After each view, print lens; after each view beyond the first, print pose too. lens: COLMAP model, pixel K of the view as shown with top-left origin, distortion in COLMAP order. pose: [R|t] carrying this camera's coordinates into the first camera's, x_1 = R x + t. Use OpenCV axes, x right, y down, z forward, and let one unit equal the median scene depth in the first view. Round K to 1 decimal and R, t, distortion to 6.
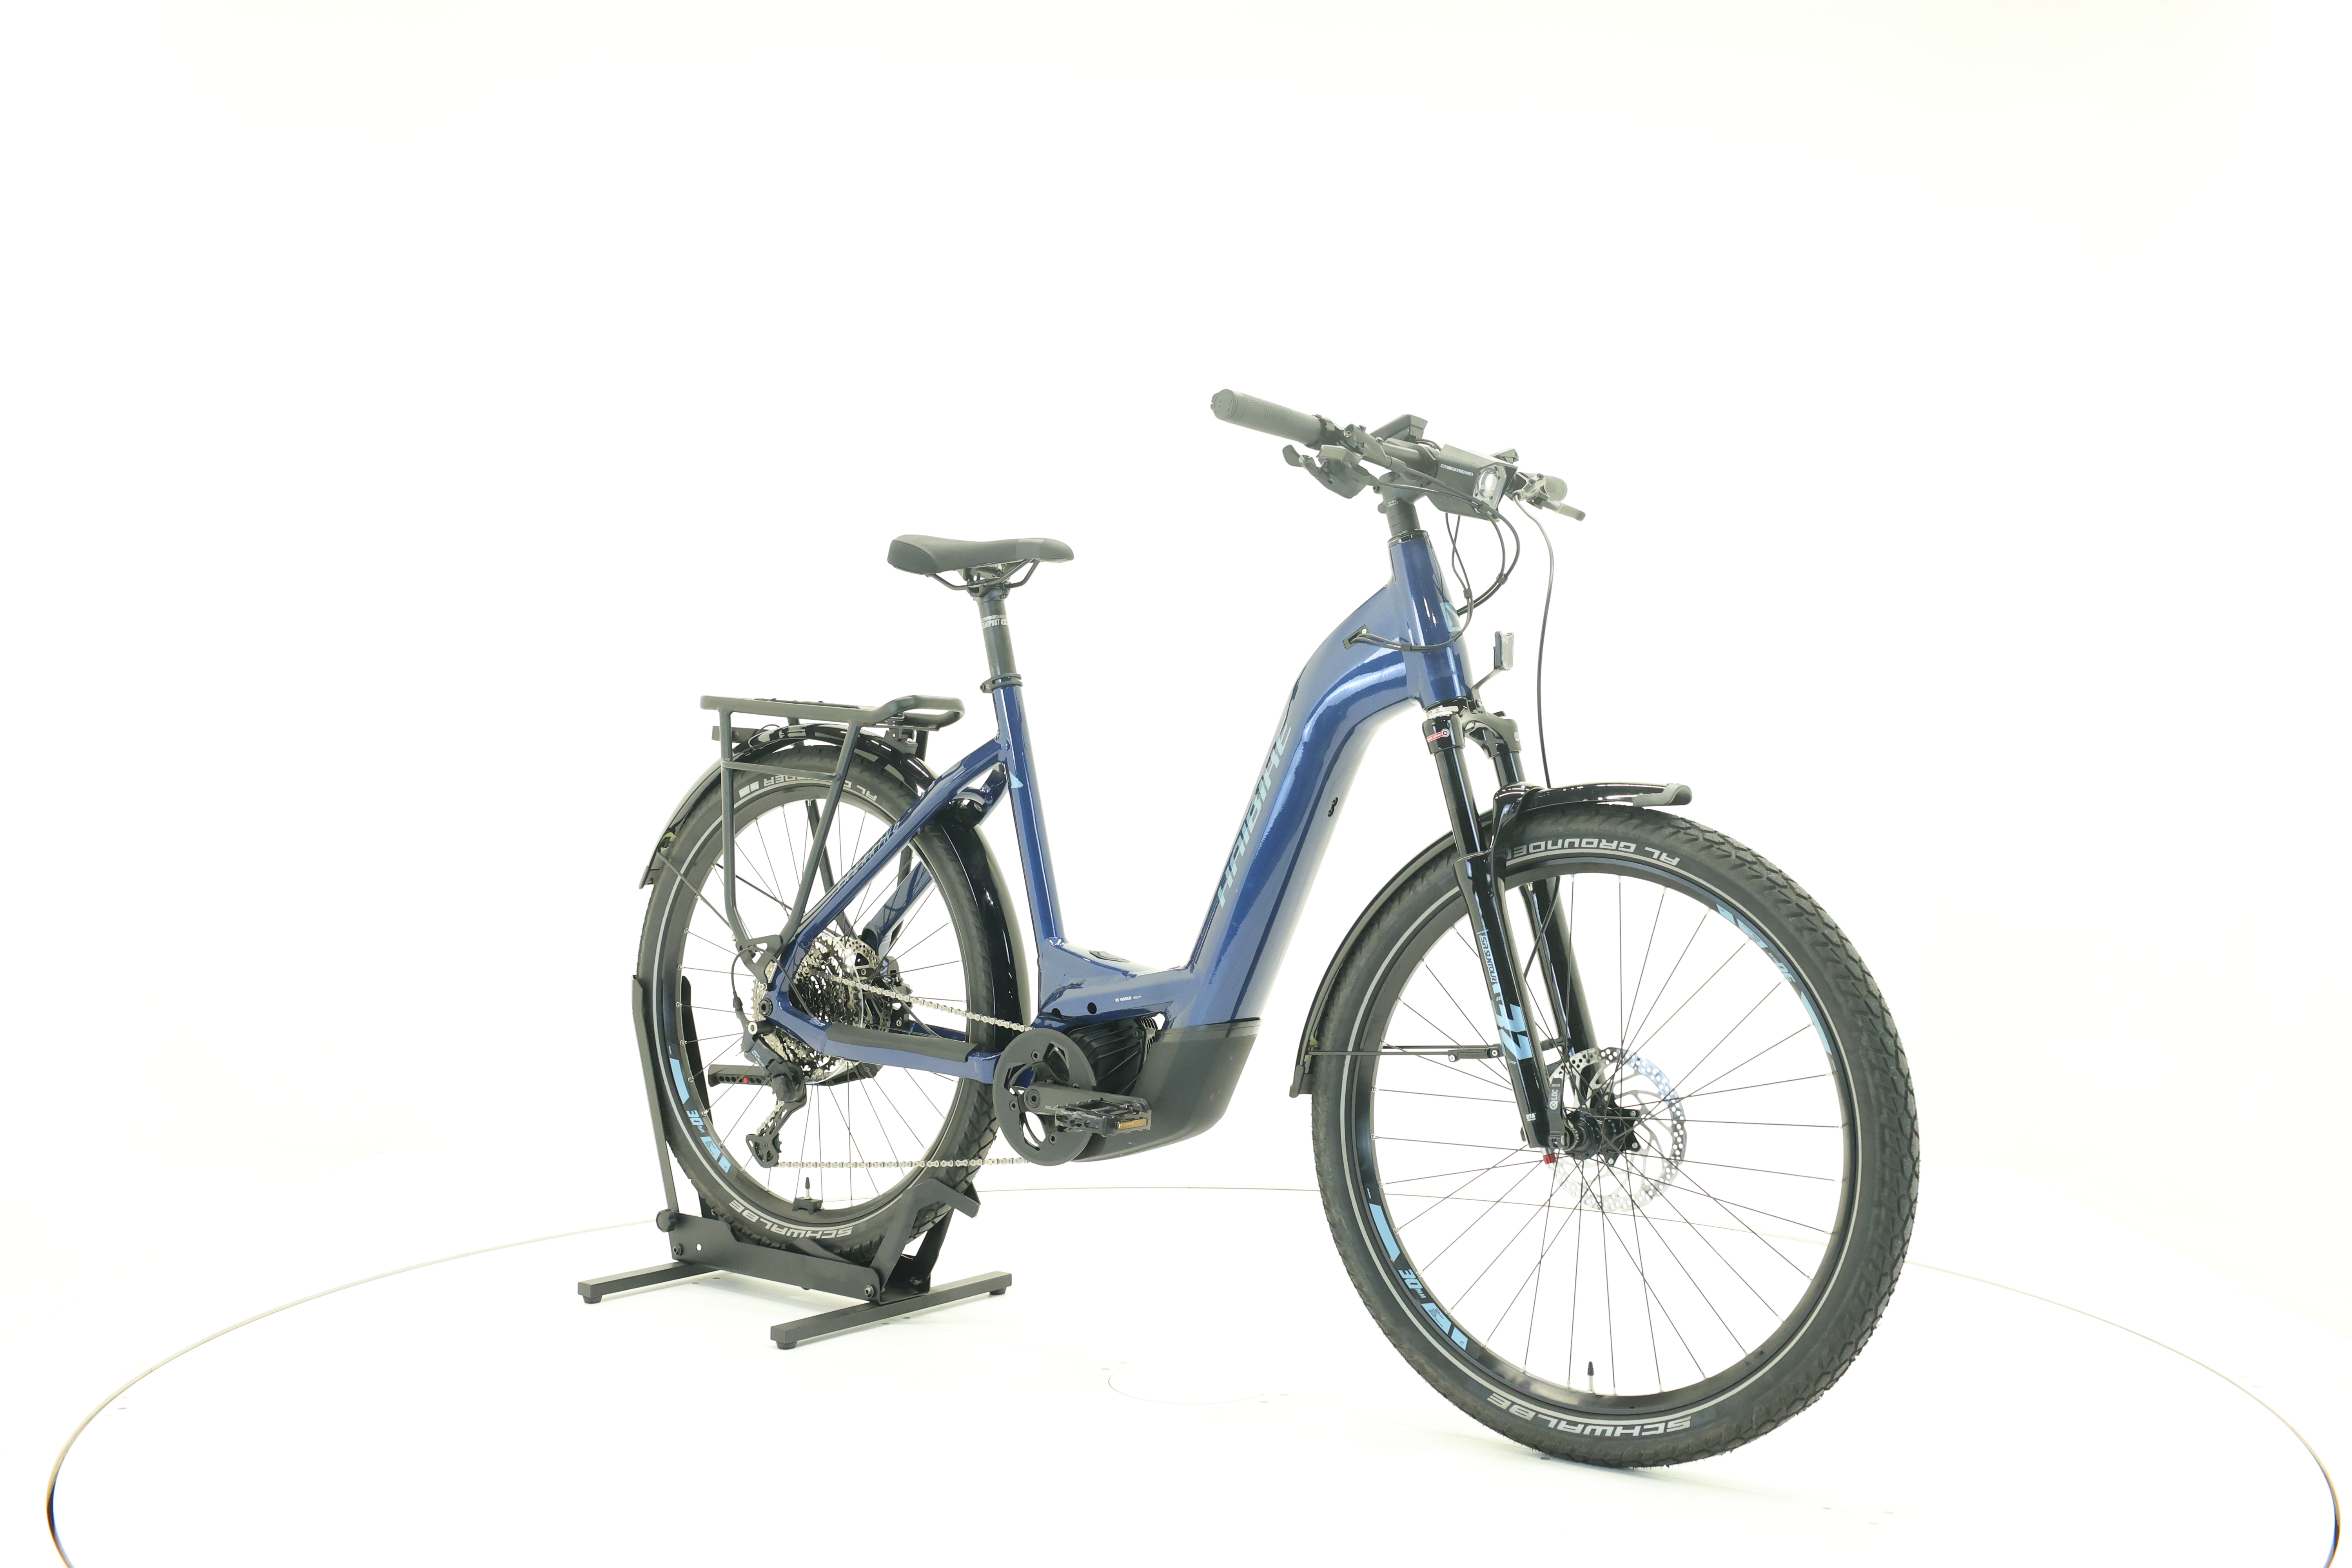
lens RADIAL K [[2475.6, 0, 1185.3], [0, 2475.6, 792.2], [0, 0, 1]] dist [0.009785, 0.000000]
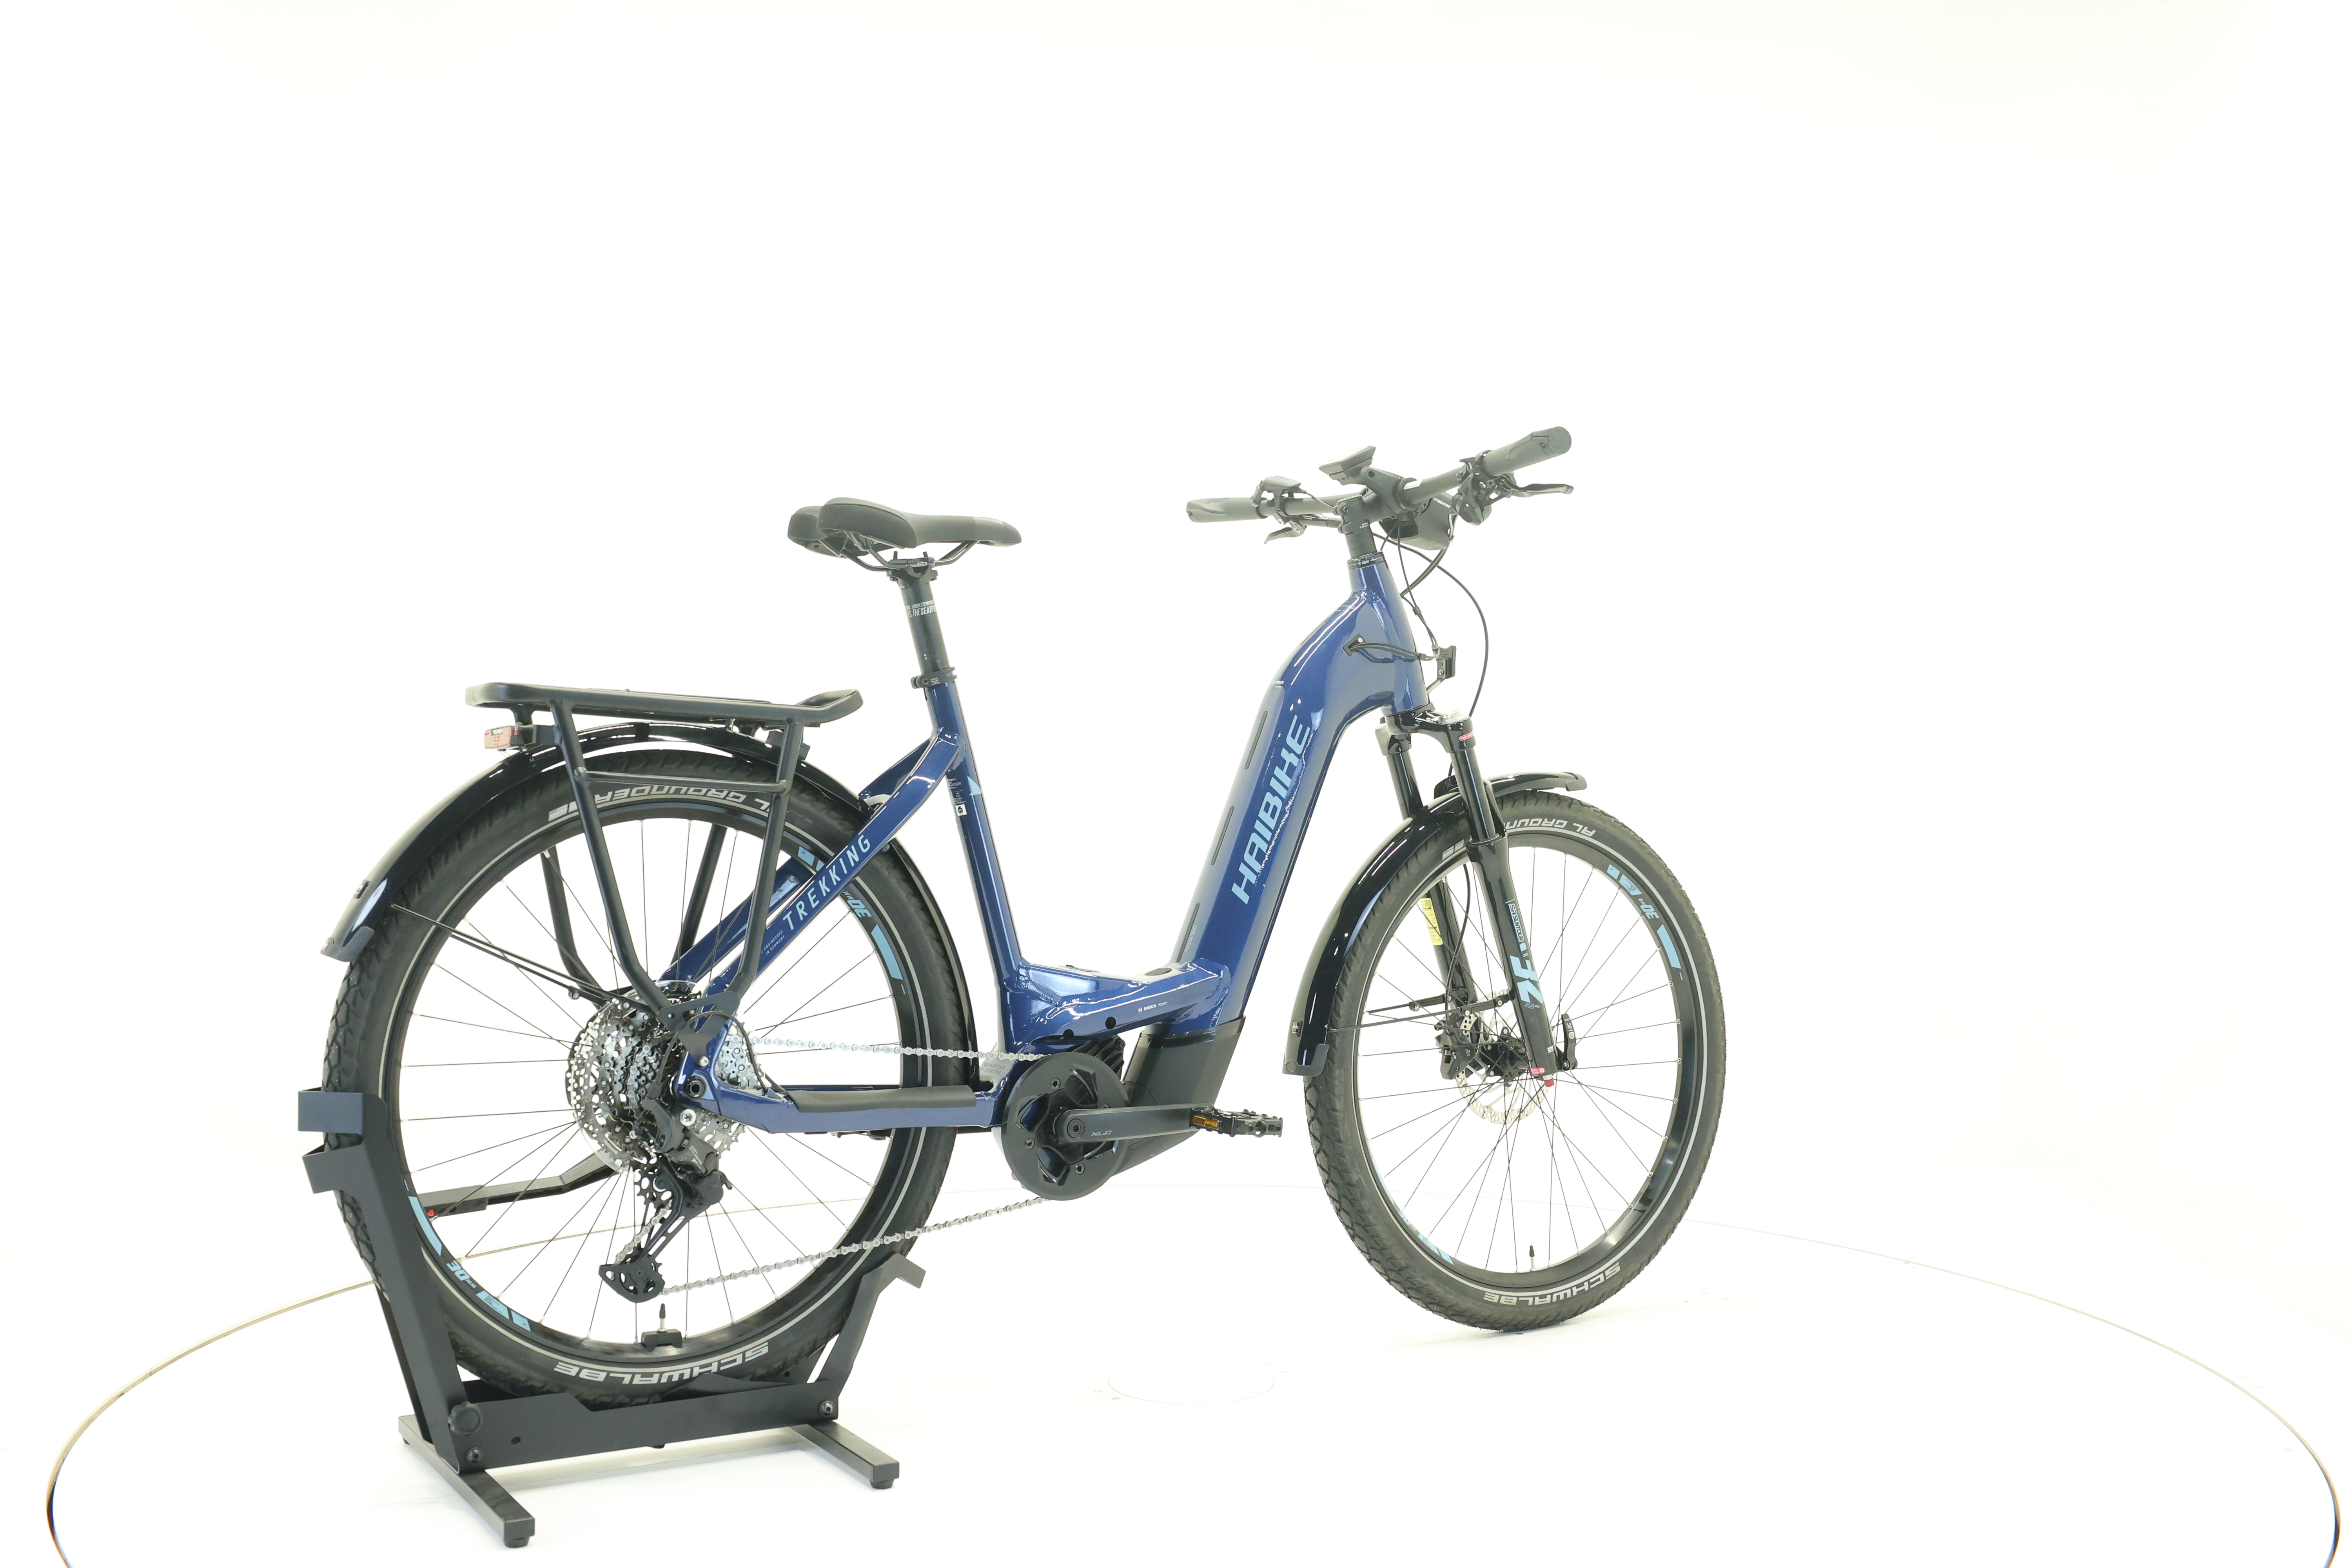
lens RADIAL K [[2475.6, 0, 1181.8], [0, 2475.6, 762.8], [0, 0, 1]] dist [0.009785, 0.000000]
pose [[0.362280, -0.014291, 0.931960, -0.981950], [0.021467, 0.999745, 0.006986, -0.020262], [-0.931822, 0.017476, 0.362495, 0.673033]]
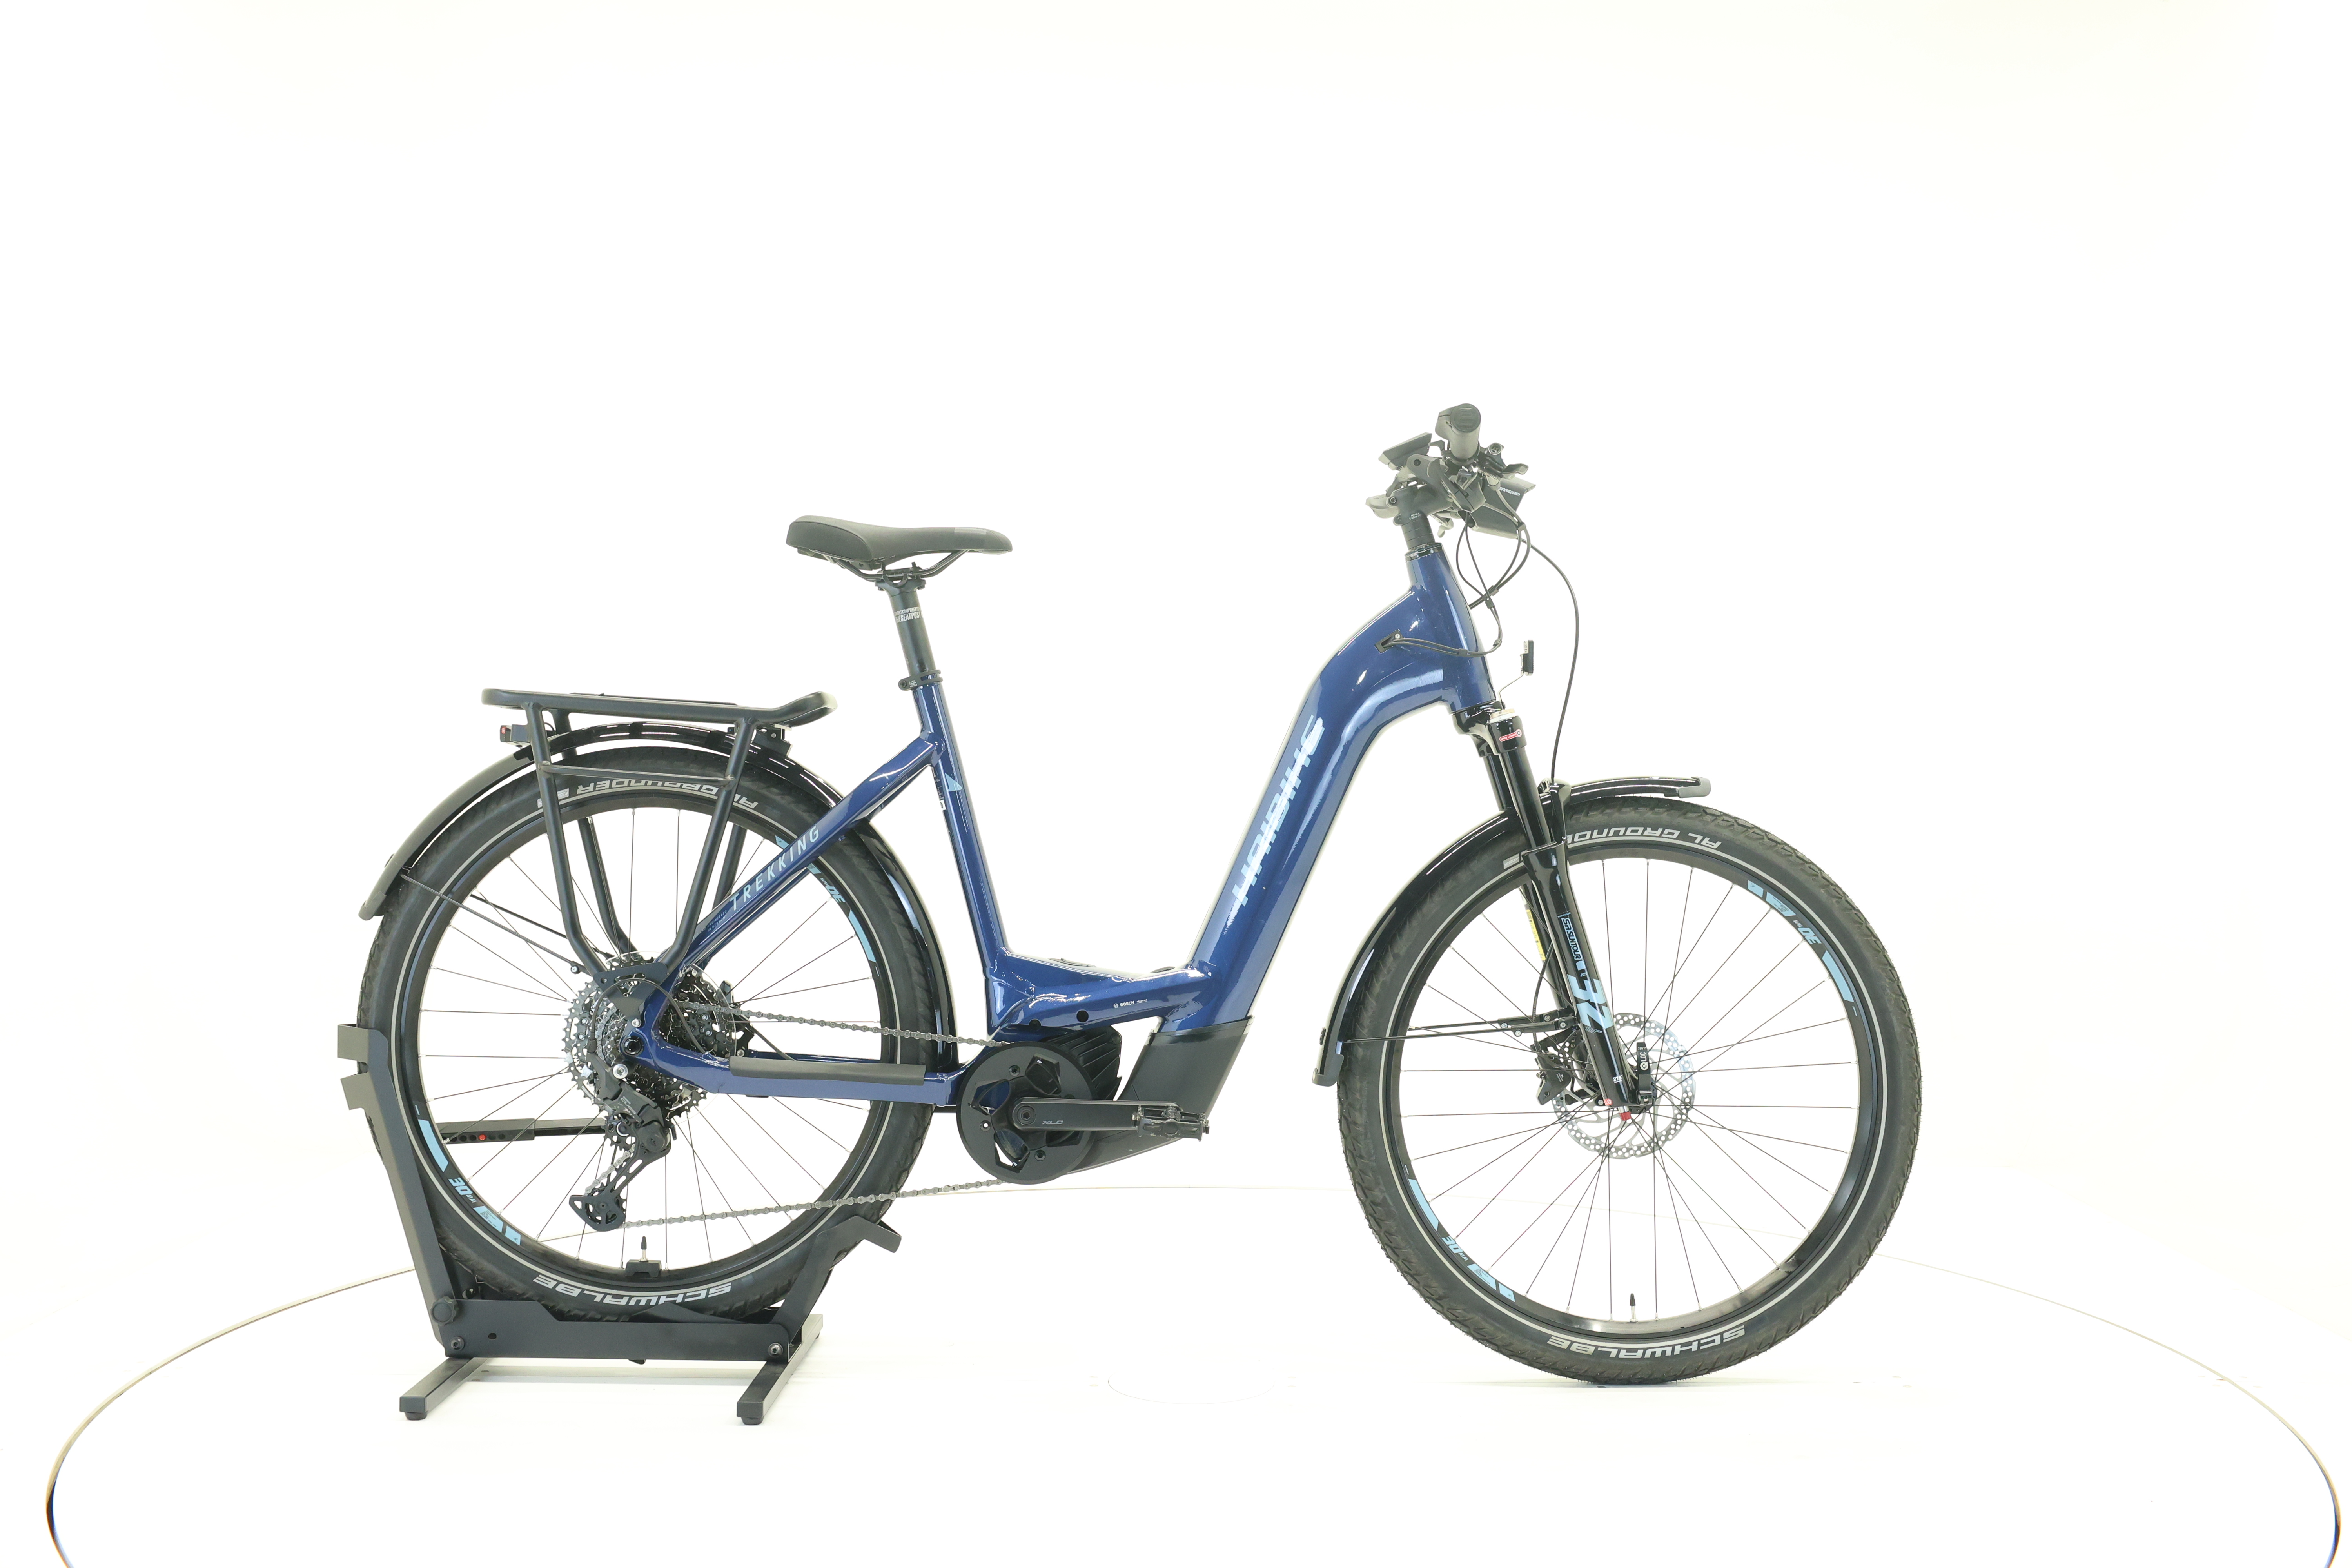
lens RADIAL K [[2475.6, 0, 1170.6], [0, 2475.6, 768.6], [0, 0, 1]] dist [0.009785, 0.000000]
pose [[0.798151, -0.012416, 0.602329, -0.639069], [0.014828, 0.999890, 0.000962, -0.011366], [-0.602274, 0.008164, 0.798247, 0.215565]]
